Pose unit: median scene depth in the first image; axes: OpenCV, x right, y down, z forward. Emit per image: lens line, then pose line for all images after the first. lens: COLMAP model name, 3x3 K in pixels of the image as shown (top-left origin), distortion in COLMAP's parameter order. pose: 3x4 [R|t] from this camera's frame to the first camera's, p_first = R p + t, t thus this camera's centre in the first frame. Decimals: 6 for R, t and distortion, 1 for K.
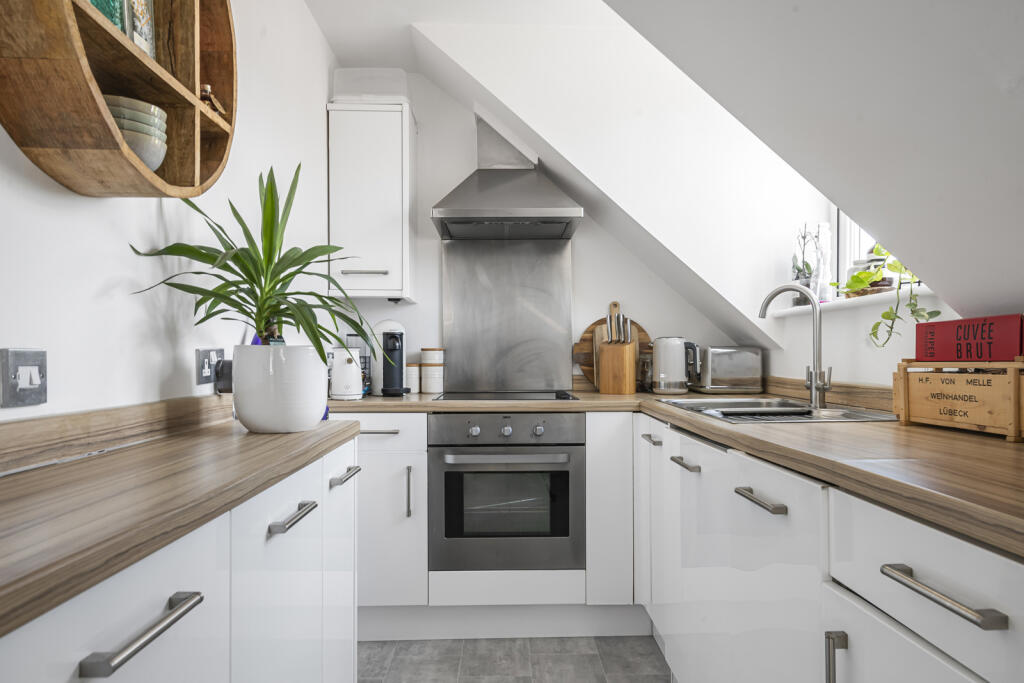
lens RADIAL K [[744.5, 0, 513.5], [0, 744.5, 346.2], [0, 0, 1]] dist [0.004462, 0.001377]
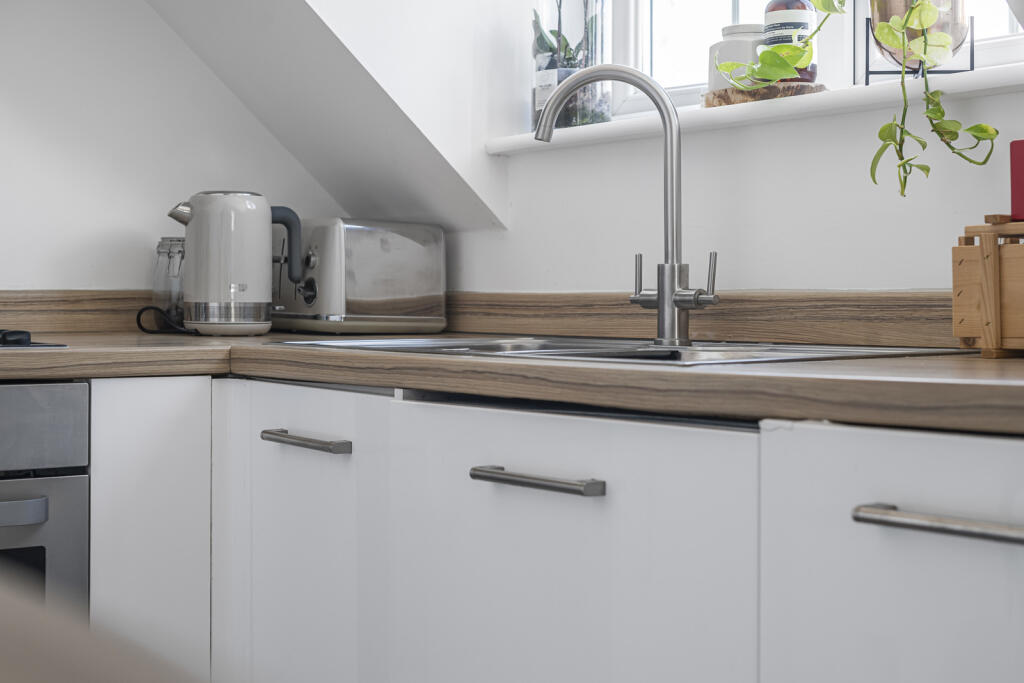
lens RADIAL K [[1569.6, 0, 511.8], [0, 1569.6, 339.8], [0, 0, 1]] dist [-0.021065, 0.000000]
pose [[0.759449, 0.001584, 0.650565, -0.247544], [-0.012089, 0.999859, 0.011677, 0.062910], [-0.650455, -0.016733, 0.759361, 0.326504]]
